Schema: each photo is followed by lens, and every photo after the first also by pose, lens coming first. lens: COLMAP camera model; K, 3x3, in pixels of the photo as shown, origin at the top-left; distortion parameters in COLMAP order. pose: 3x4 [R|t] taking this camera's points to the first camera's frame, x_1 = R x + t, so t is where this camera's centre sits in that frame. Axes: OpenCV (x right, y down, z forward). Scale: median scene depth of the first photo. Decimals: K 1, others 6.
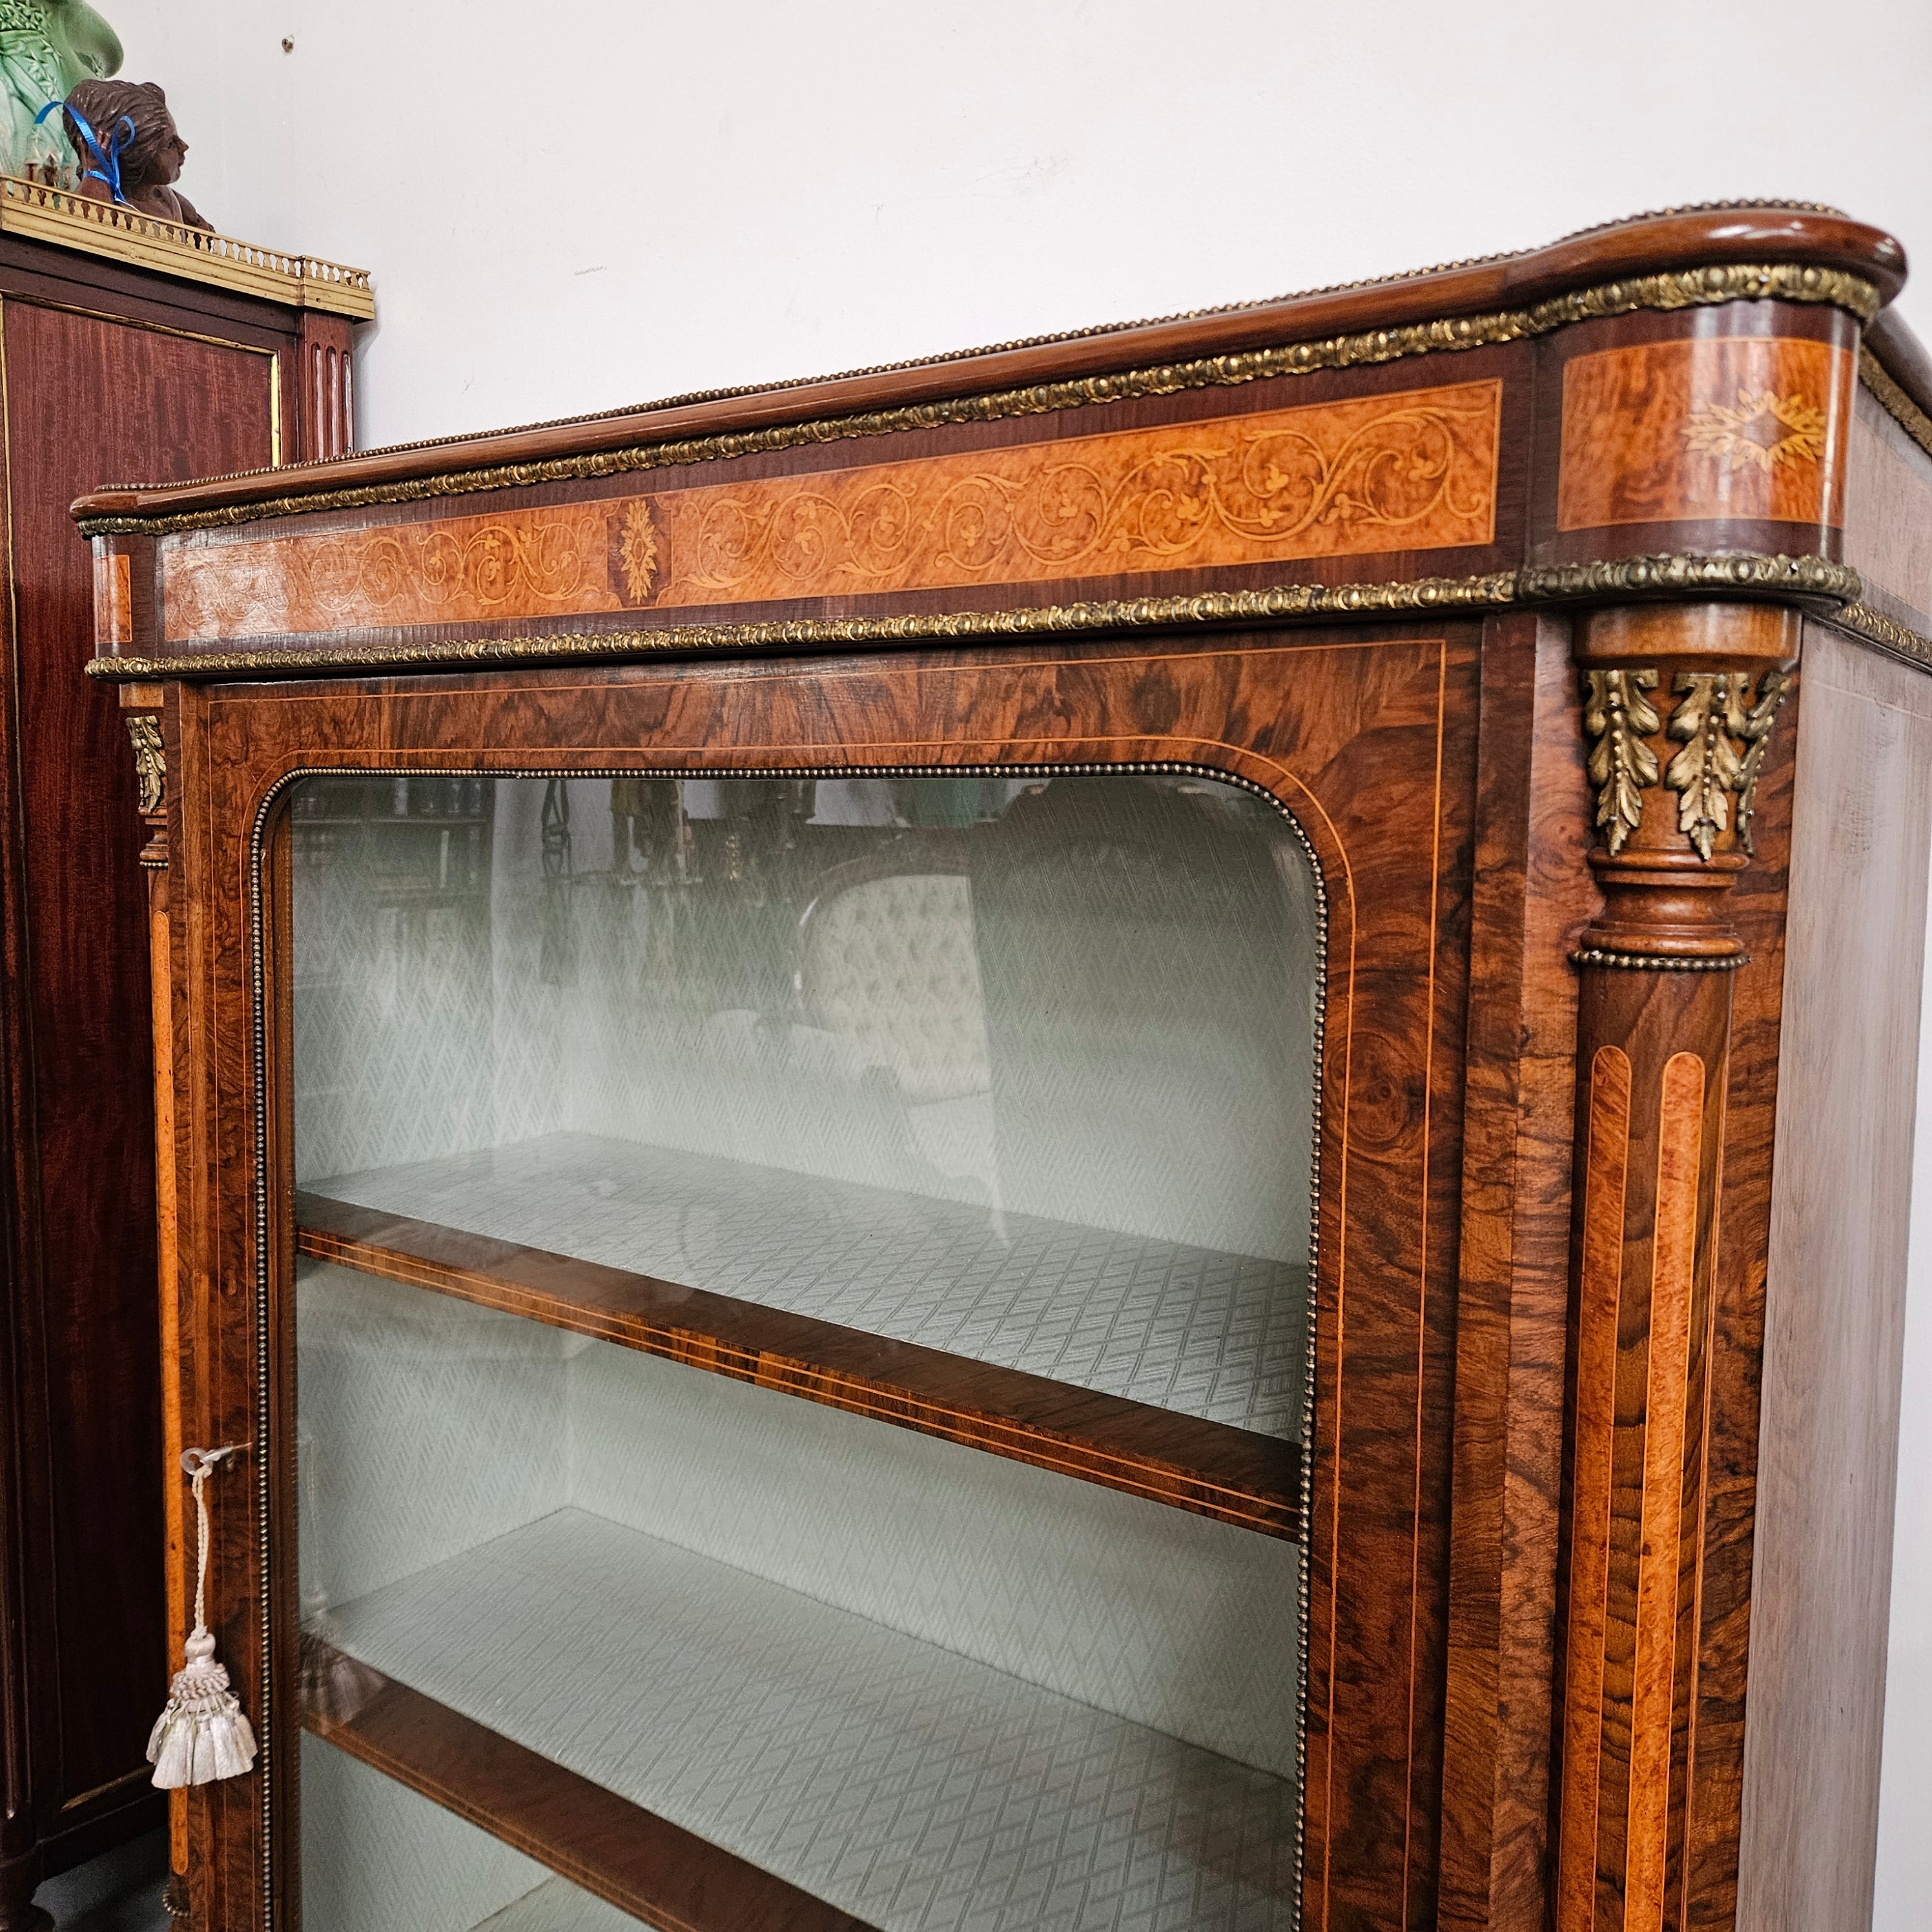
lens RADIAL K [[1751.8, 0, 956.3], [0, 1751.8, 942.3], [0, 0, 1]] dist [0.034165, 0.000000]
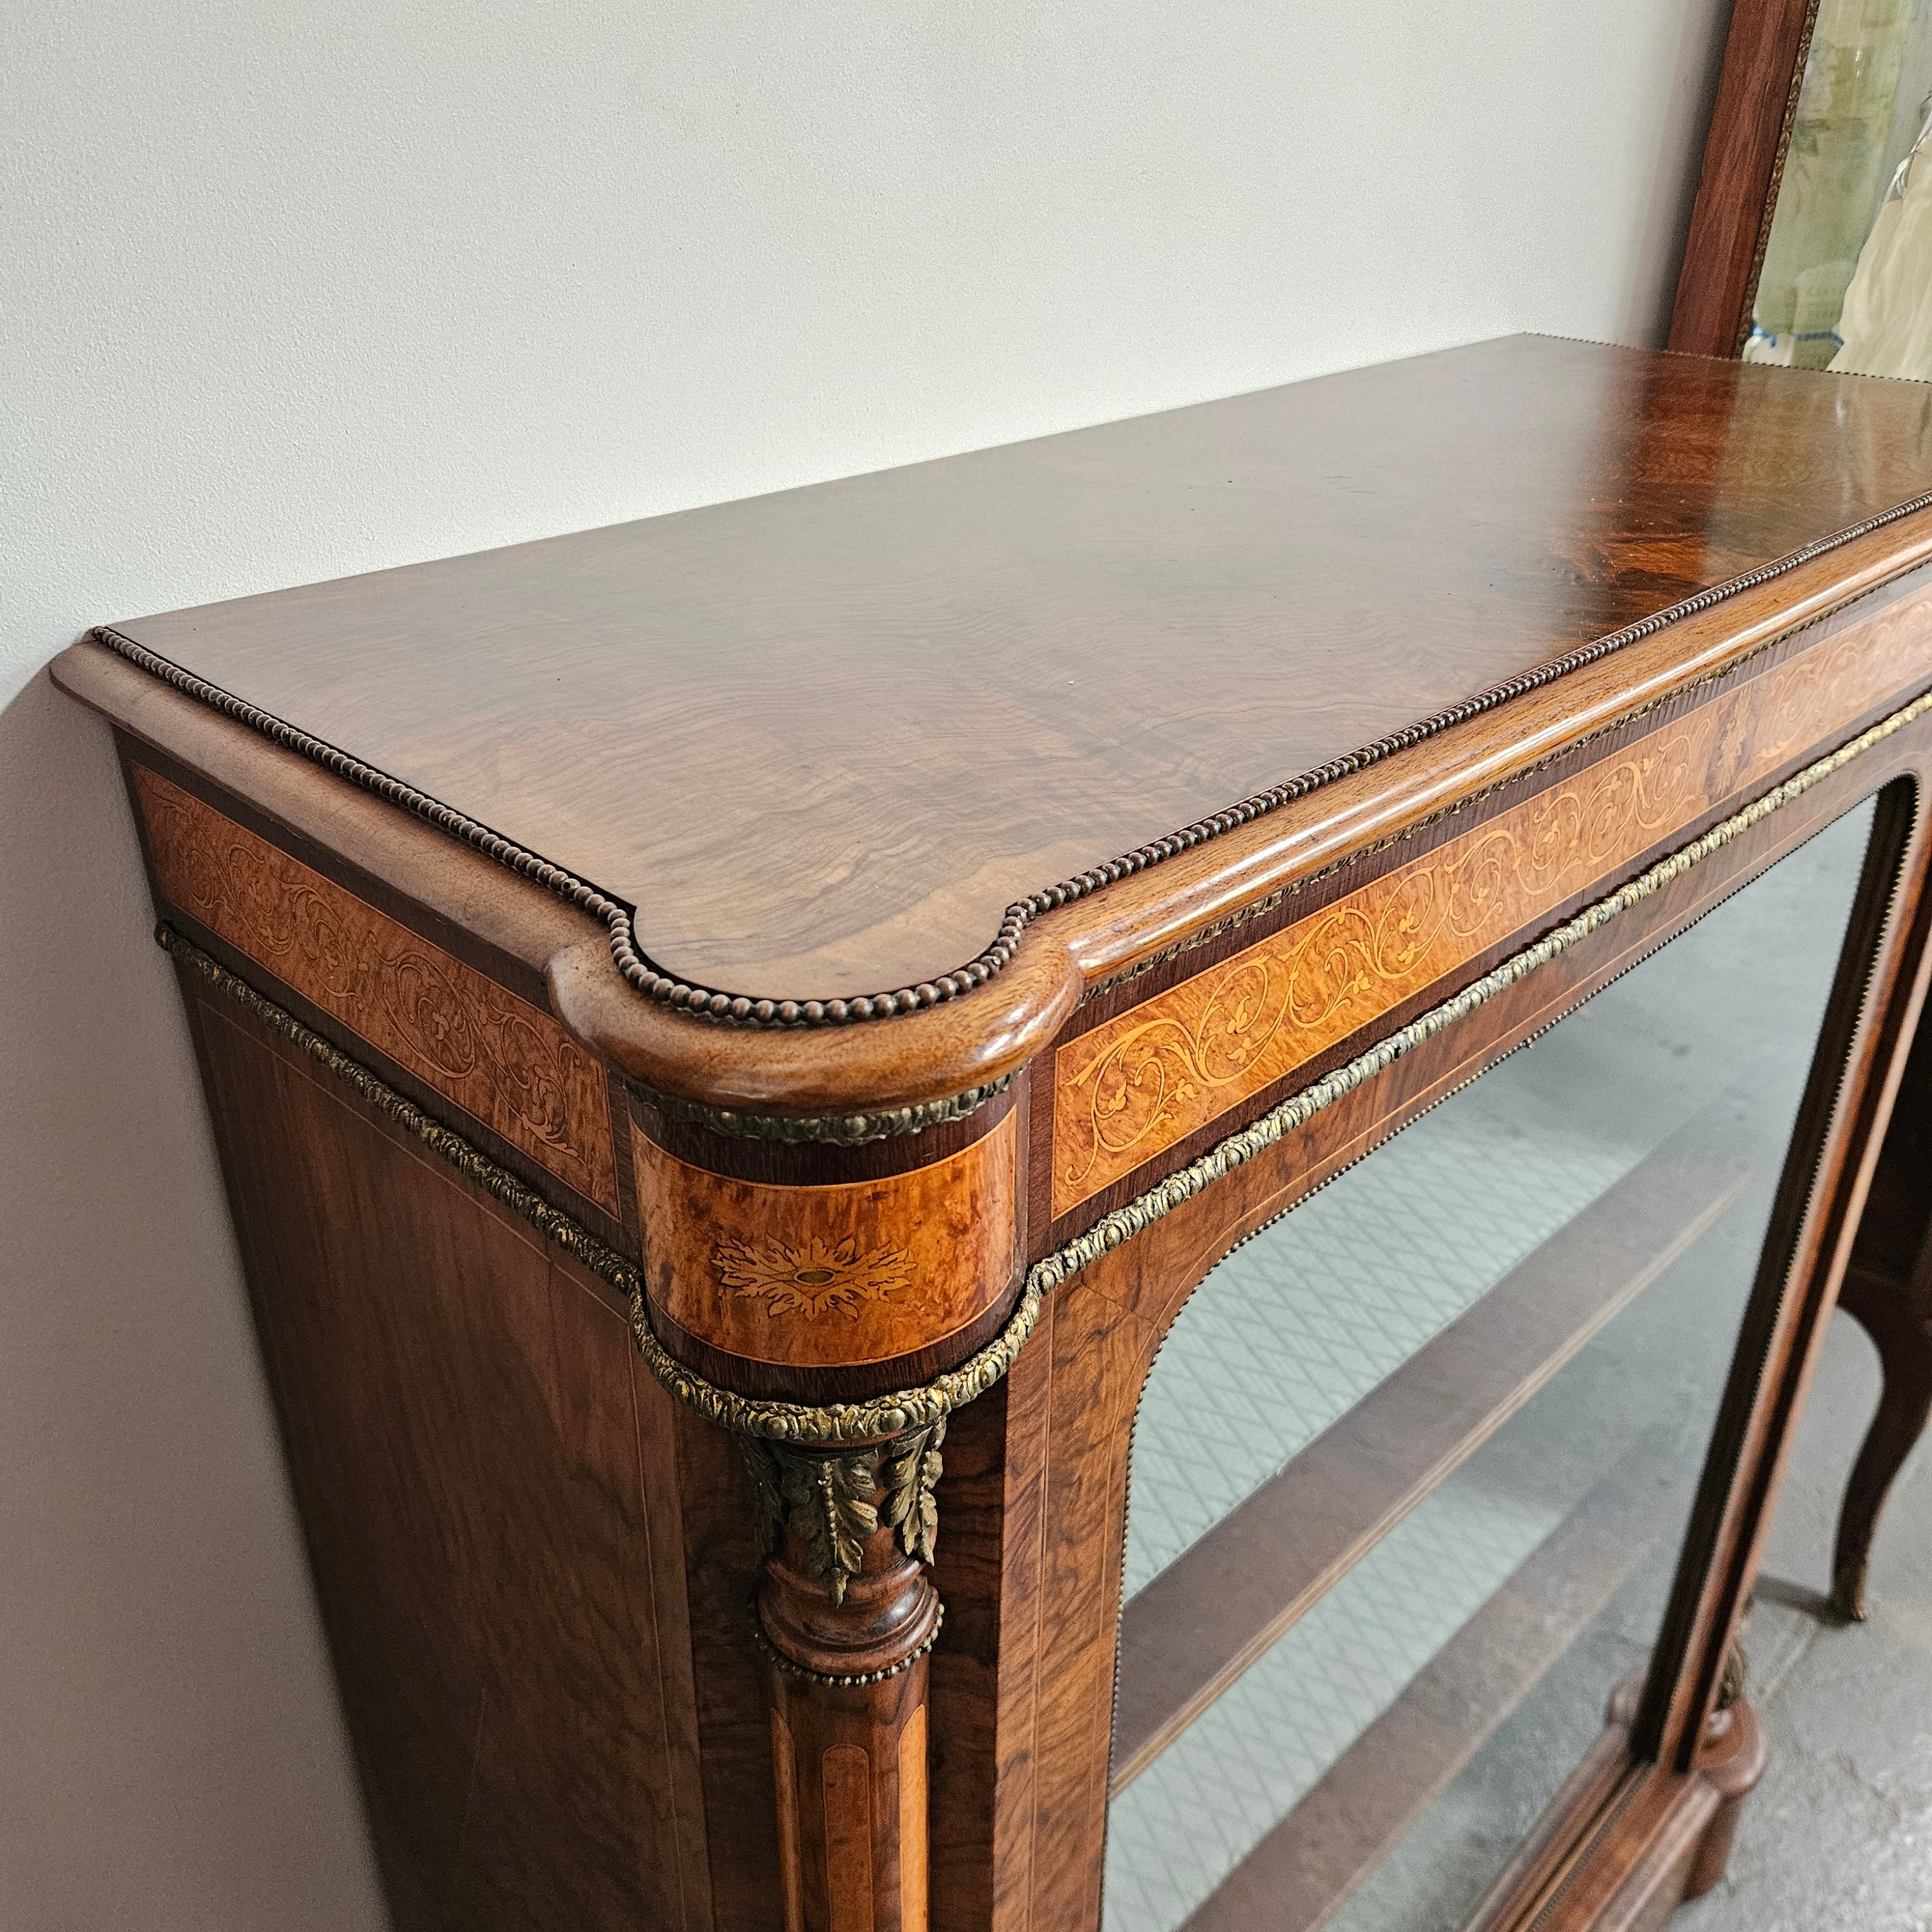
lens RADIAL K [[1751.8, 0, 947.9], [0, 1751.8, 942.2], [0, 0, 1]] dist [0.034165, 0.000000]
pose [[0.146905, -0.469737, 0.870498, -1.154835], [0.078976, 0.882806, 0.463051, -0.630755], [-0.985993, 0.000724, 0.166786, 1.374536]]
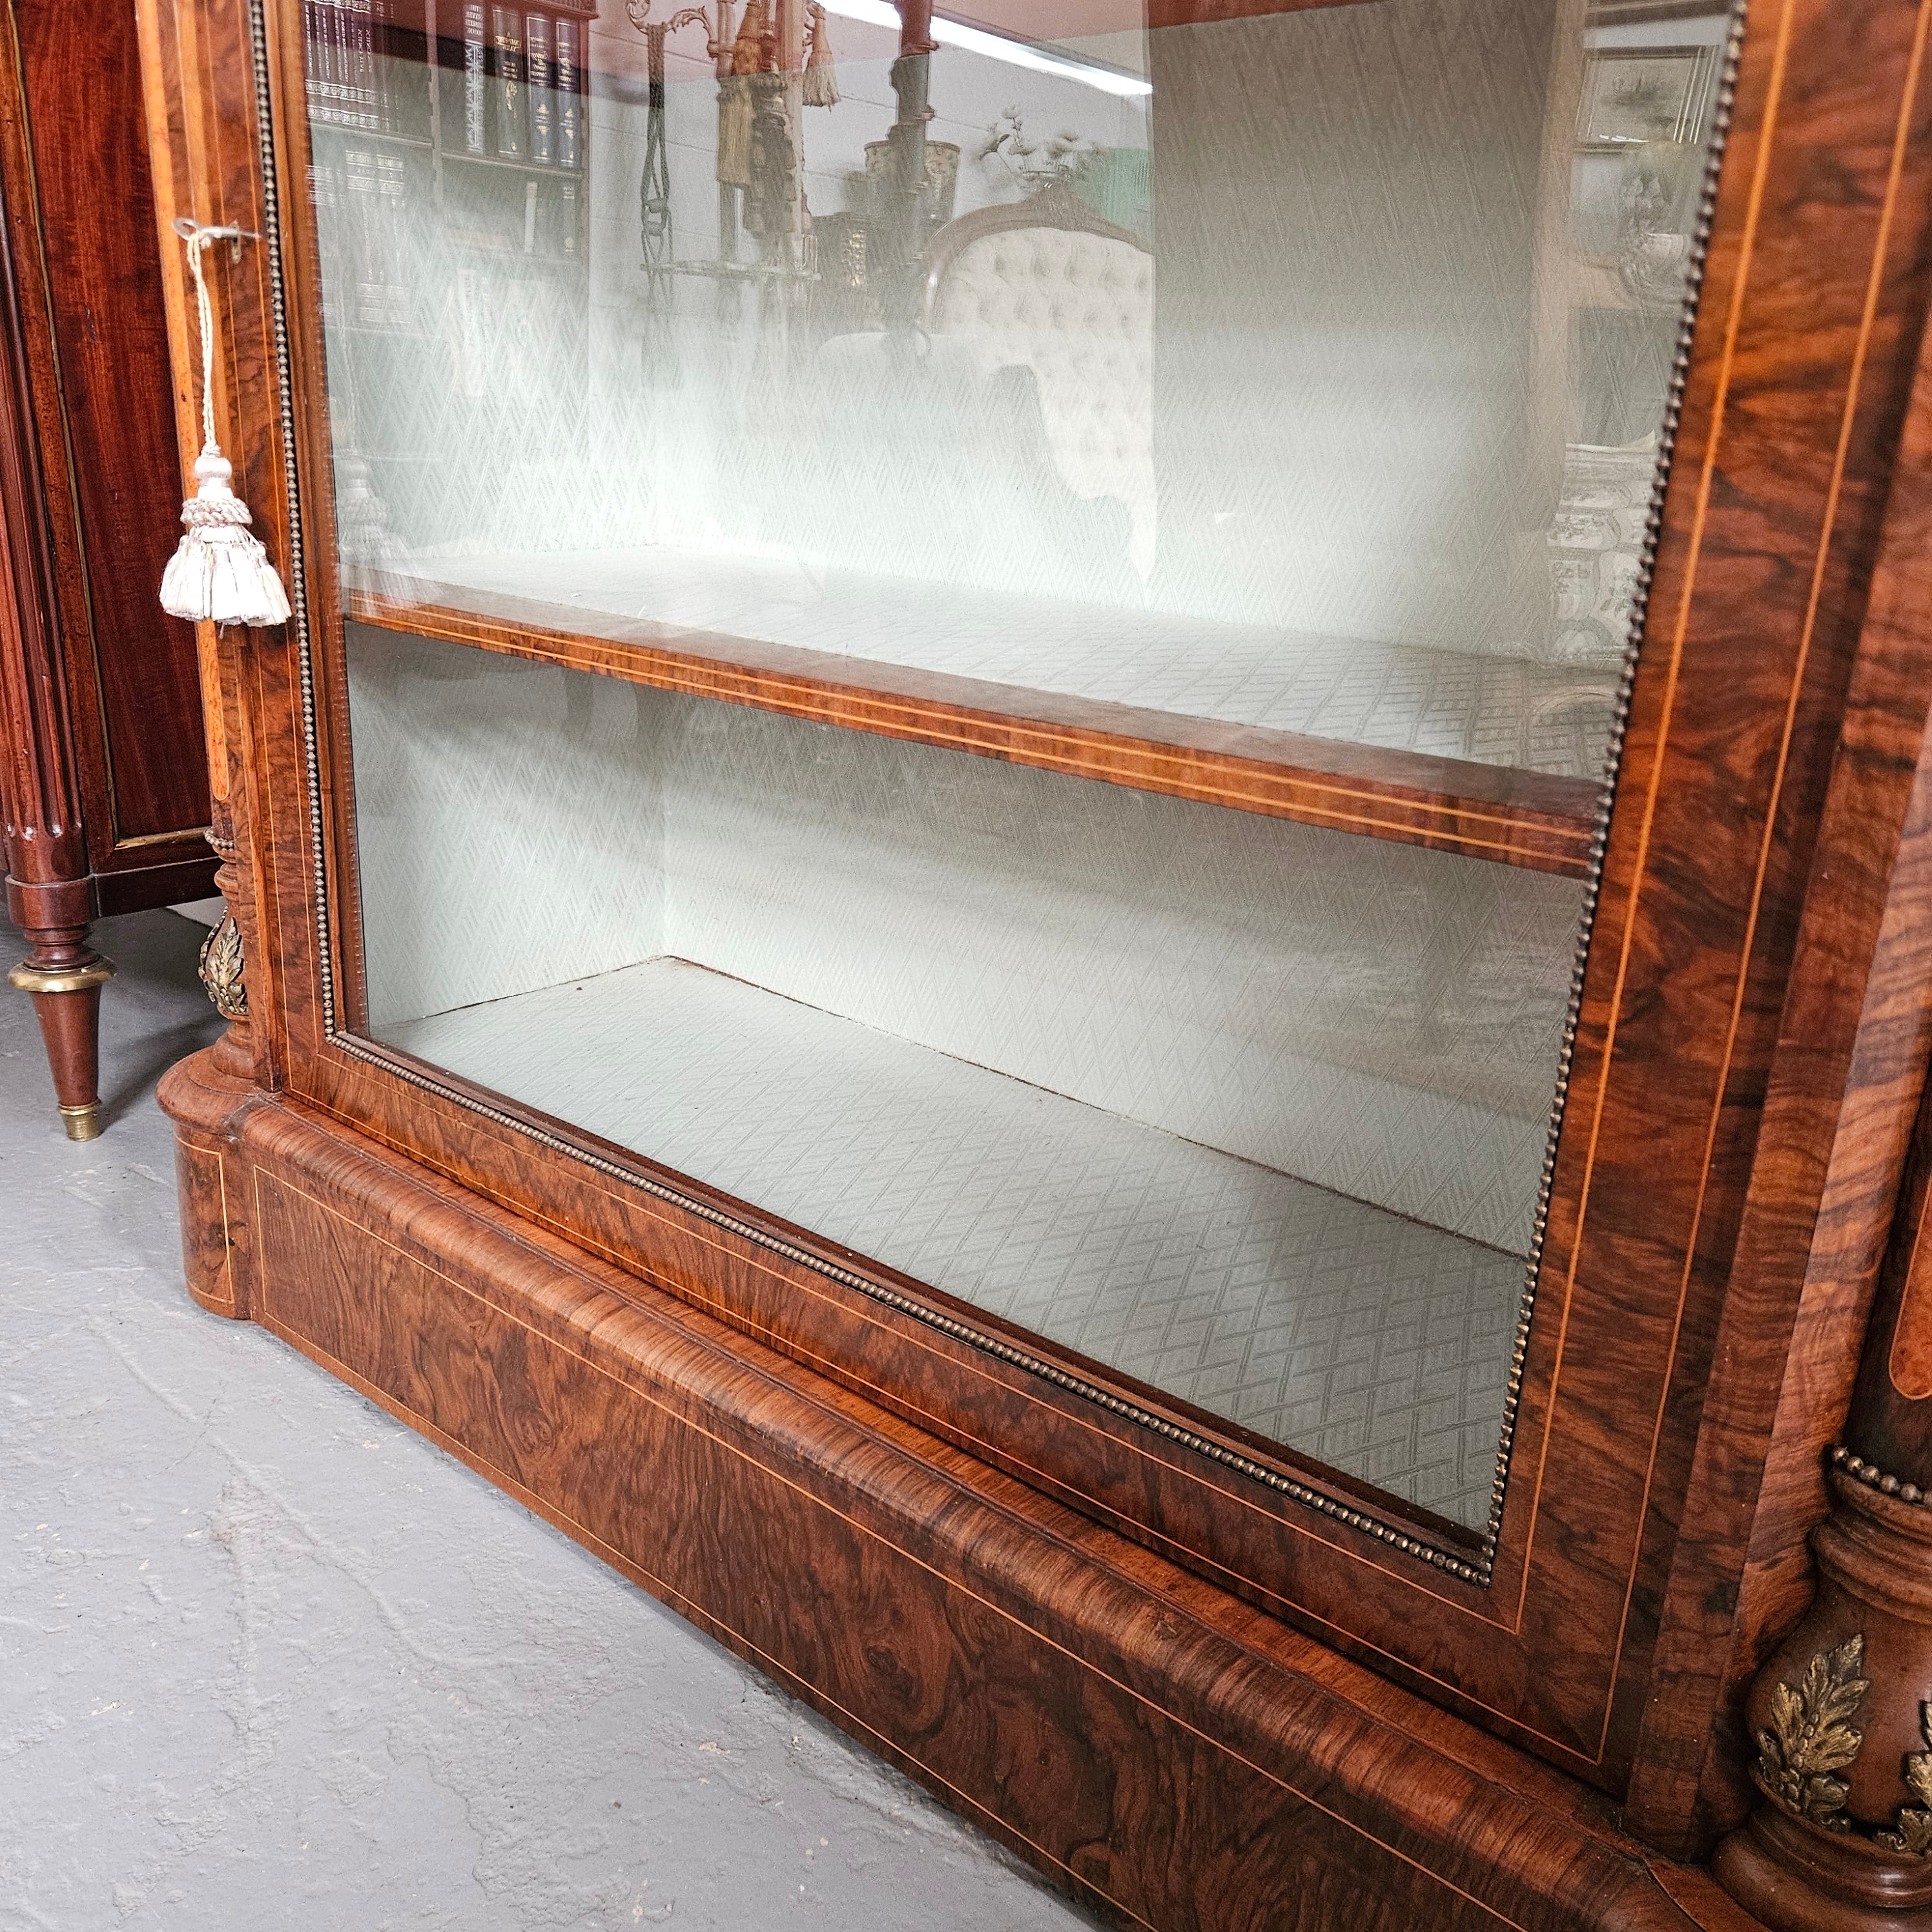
lens RADIAL K [[1751.8, 0, 943.2], [0, 1751.8, 964.4], [0, 0, 1]] dist [0.034165, 0.000000]
pose [[0.996817, 0.051043, -0.061237, -0.033473], [-0.035758, 0.972817, 0.228799, 0.619046], [0.071251, -0.225881, 0.971546, 0.243907]]
